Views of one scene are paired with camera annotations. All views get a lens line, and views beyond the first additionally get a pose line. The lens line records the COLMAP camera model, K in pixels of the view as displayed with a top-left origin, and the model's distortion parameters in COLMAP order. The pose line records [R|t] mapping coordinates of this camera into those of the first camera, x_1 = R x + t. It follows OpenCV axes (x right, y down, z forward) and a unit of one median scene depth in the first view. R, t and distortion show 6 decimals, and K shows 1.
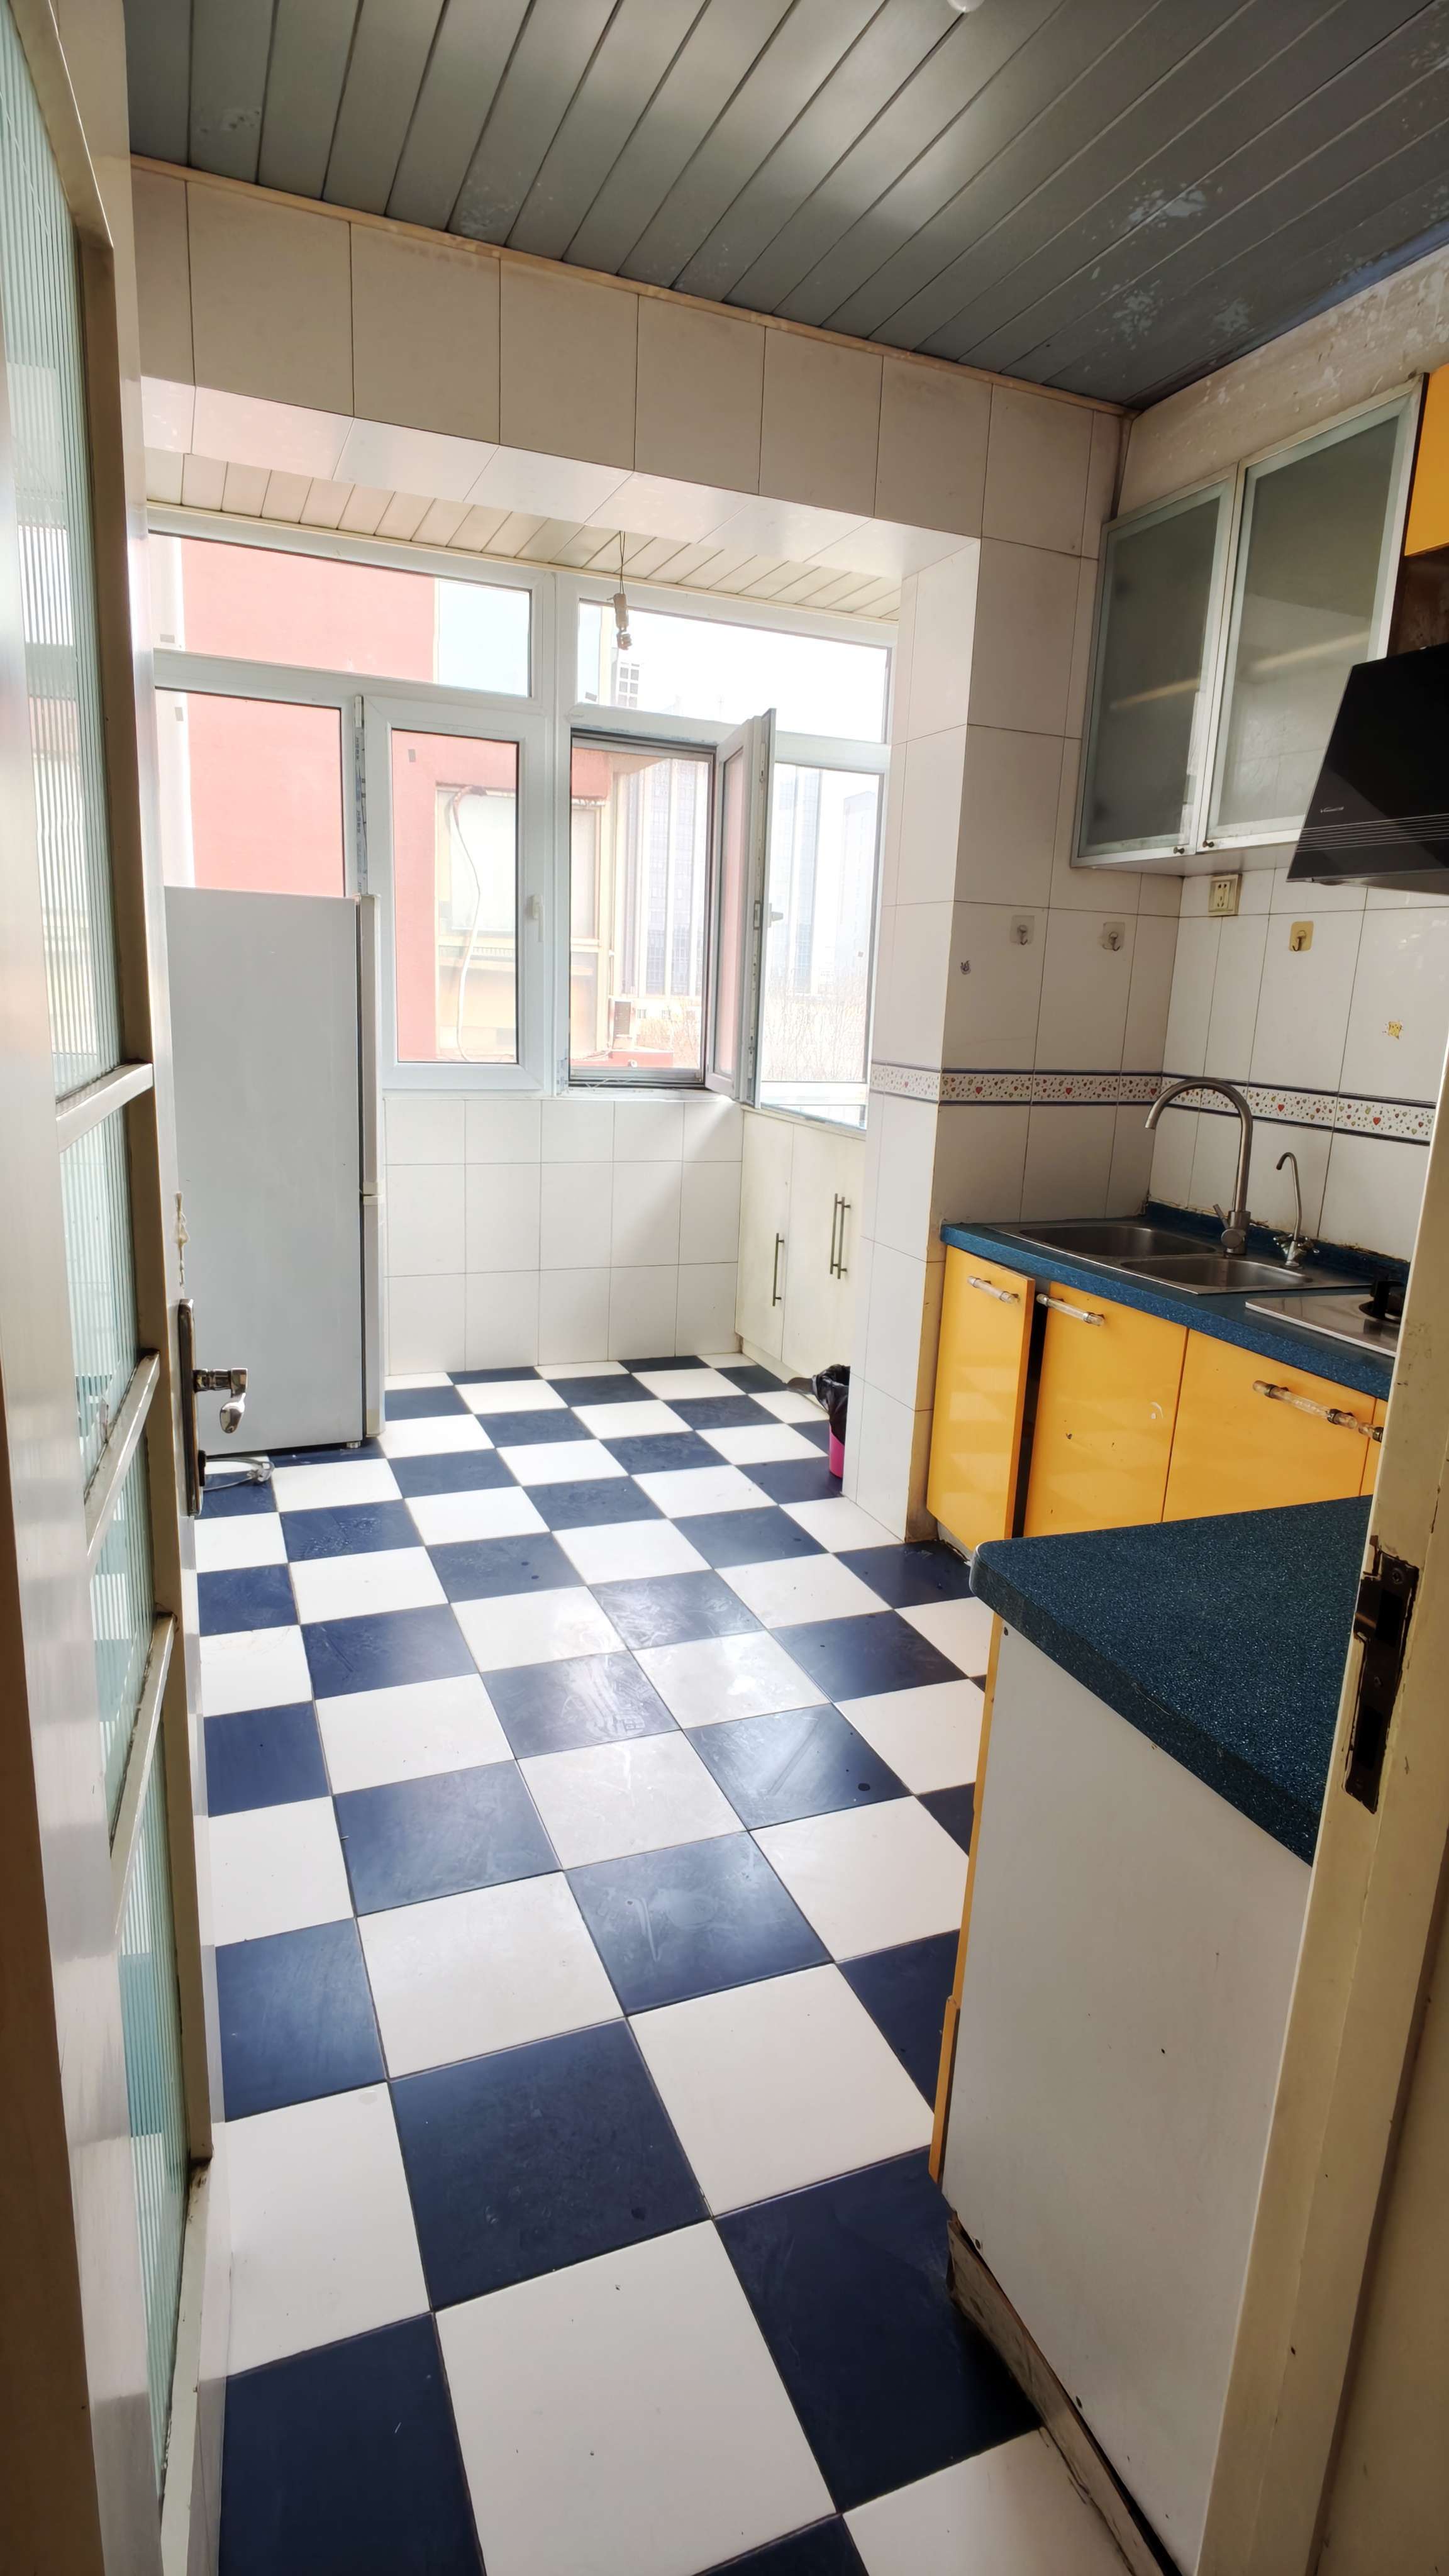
lens RADIAL K [[1325.3, 0, 708.8], [0, 1325.3, 1295.3], [0, 0, 1]] dist [-0.000294, -0.002927]
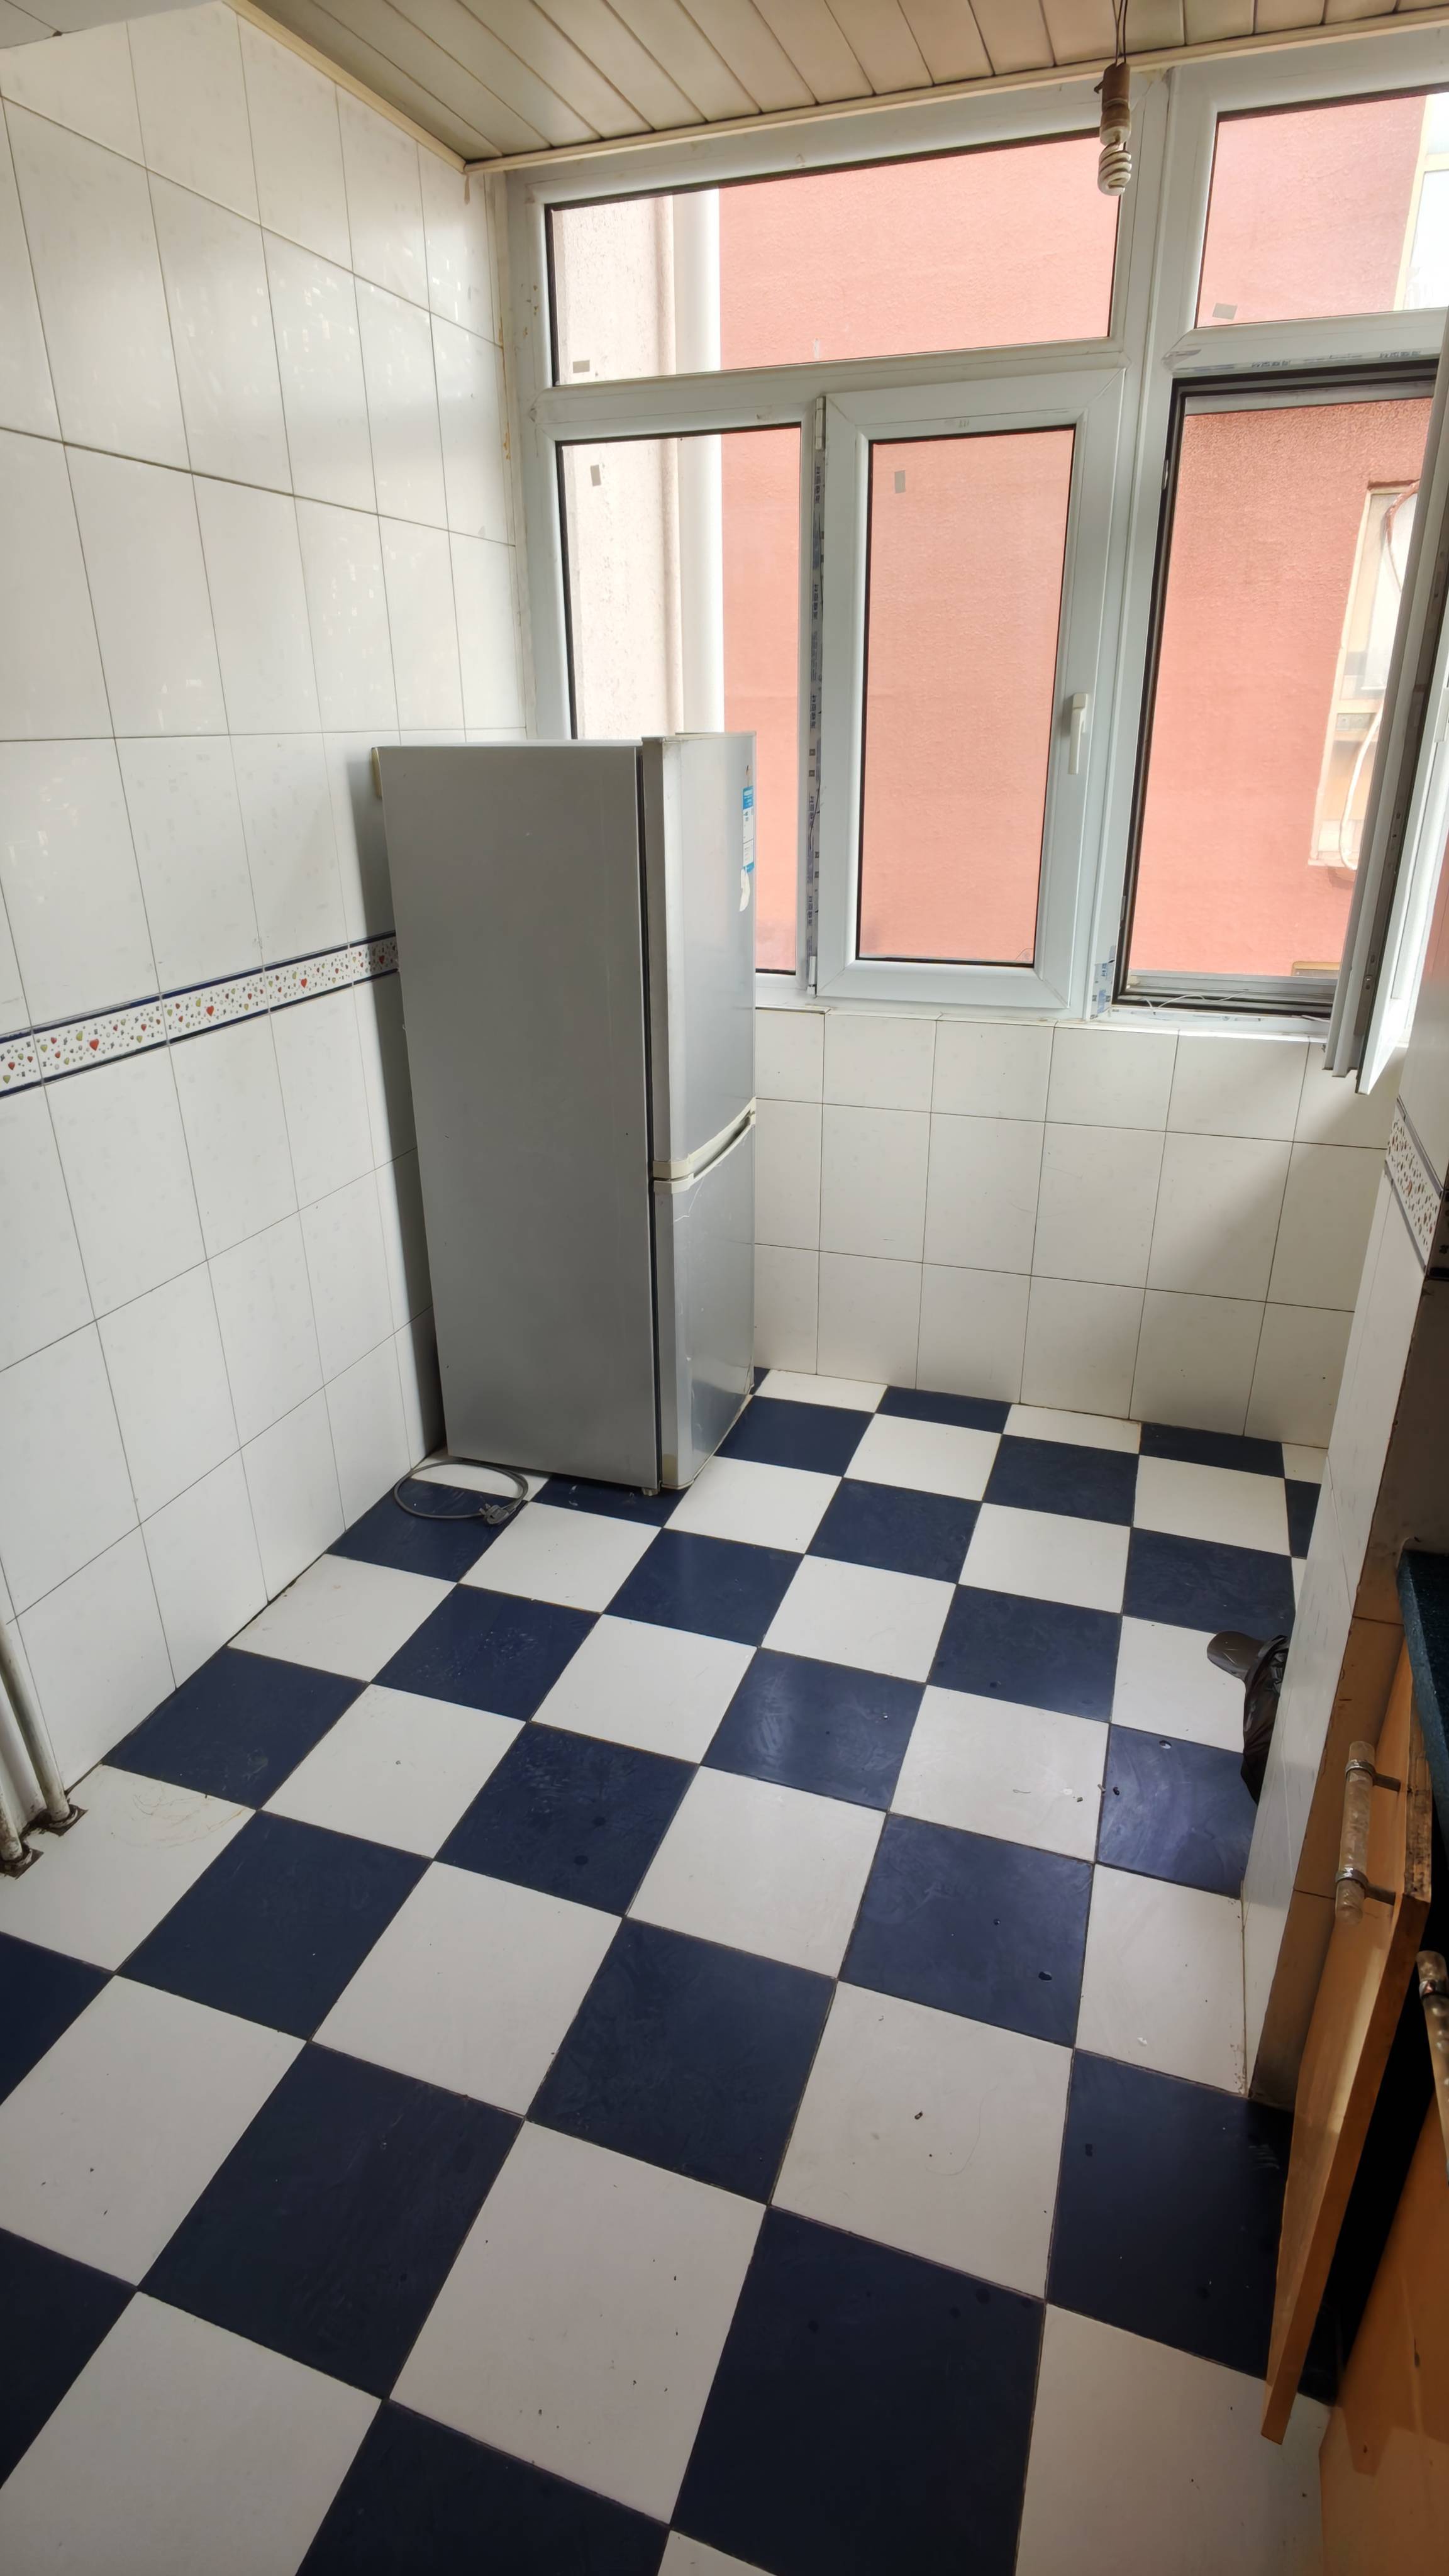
lens RADIAL K [[1325.3, 0, 708.8], [0, 1325.3, 1295.3], [0, 0, 1]] dist [-0.000294, -0.002927]
pose [[0.757342, 0.214519, -0.616777, 0.180012], [-0.109946, 0.972907, 0.203380, -0.137716], [0.643696, -0.086216, 0.760410, 0.400802]]
